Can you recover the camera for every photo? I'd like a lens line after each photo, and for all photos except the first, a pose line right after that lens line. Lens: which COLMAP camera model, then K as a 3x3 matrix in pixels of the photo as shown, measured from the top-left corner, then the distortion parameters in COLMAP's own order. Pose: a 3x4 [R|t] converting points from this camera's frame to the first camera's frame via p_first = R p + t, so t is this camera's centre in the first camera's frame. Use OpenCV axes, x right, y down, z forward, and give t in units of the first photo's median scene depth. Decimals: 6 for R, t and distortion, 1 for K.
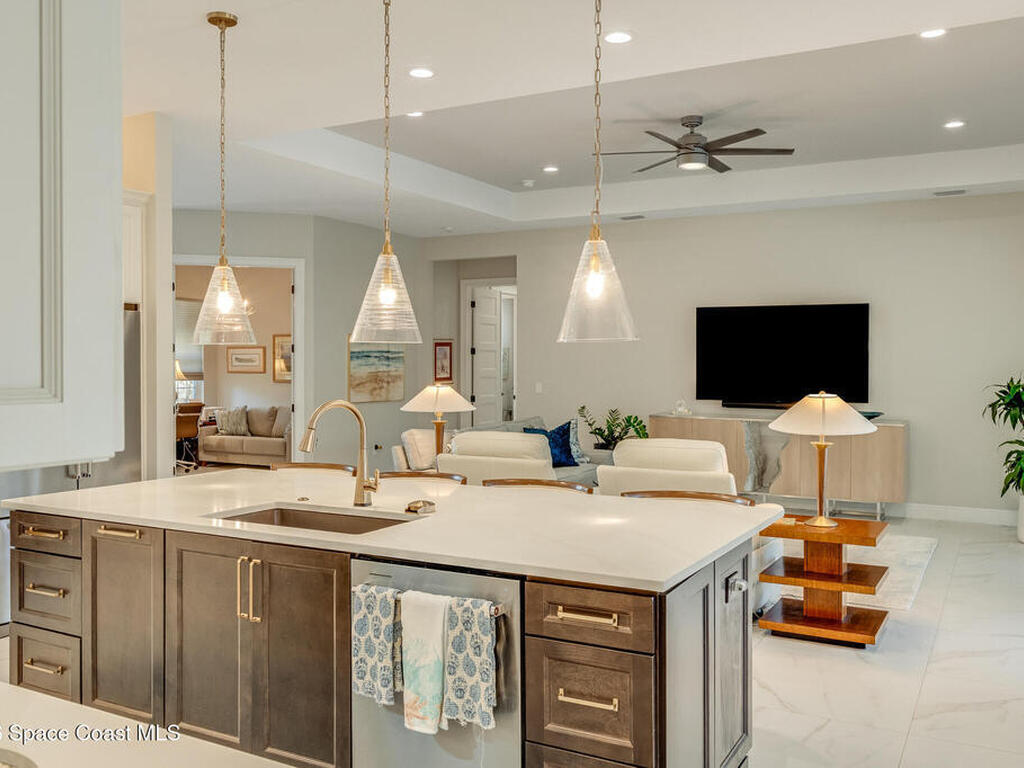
lens RADIAL K [[903.6, 0, 512.6], [0, 903.6, 378.9], [0, 0, 1]] dist [-0.010162, 0.023627]
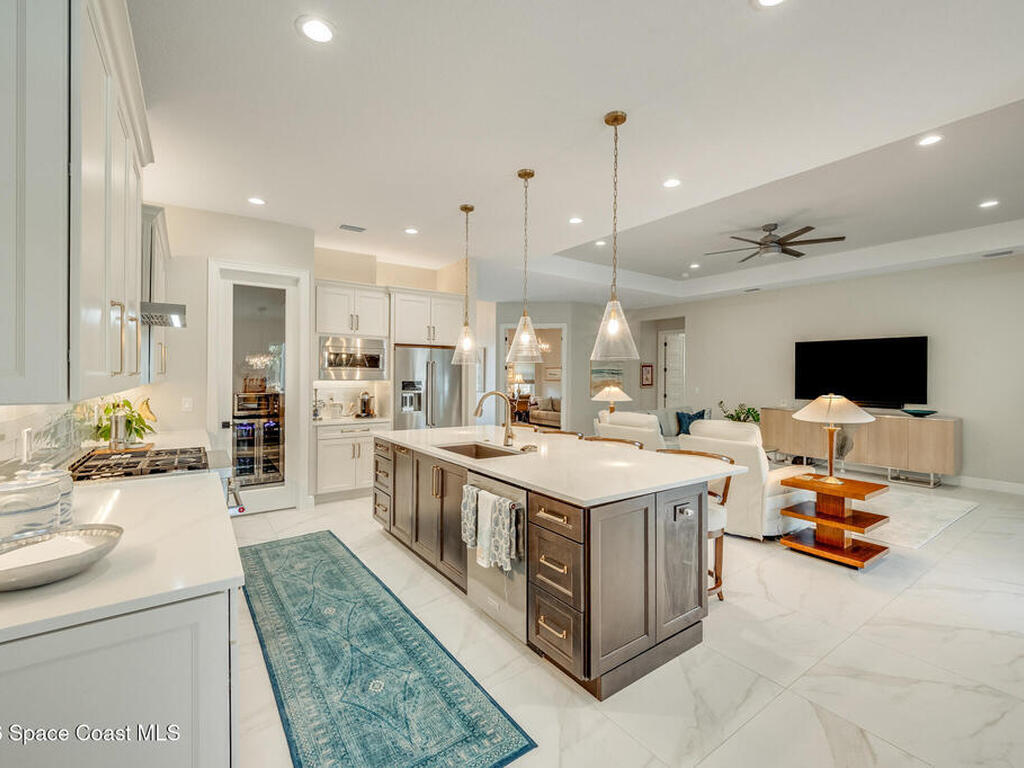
lens RADIAL K [[455.0, 0, 513.1], [0, 455.0, 380.7], [0, 0, 1]] dist [0.004394, -0.000587]
pose [[0.902853, 0.009571, -0.429844, 0.137575], [-0.013781, 0.999883, -0.006683, 0.003244], [0.429729, 0.011957, 0.902879, 0.060832]]
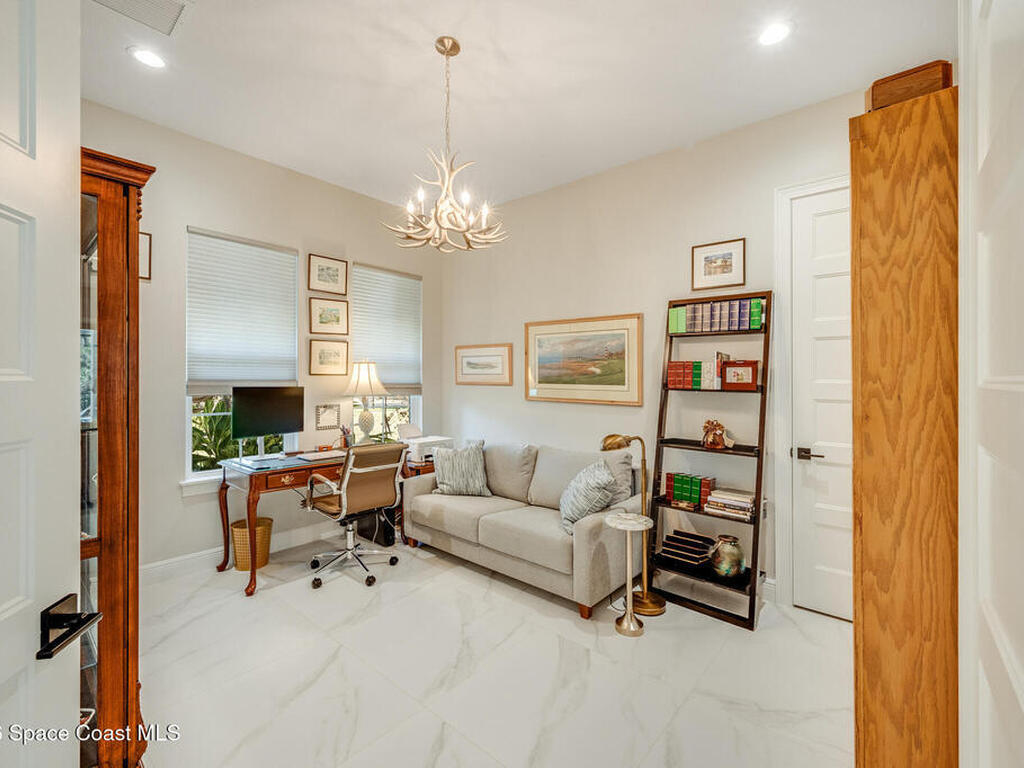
lens RADIAL K [[463.3, 0, 510.4], [0, 463.3, 380.5], [0, 0, 1]] dist [0.002135, 0.000102]
pose [[0.977367, 0.004678, -0.211499, -0.427725], [-0.007893, 0.999866, -0.014359, -0.010514], [0.211404, 0.015704, 0.977273, 1.414566]]
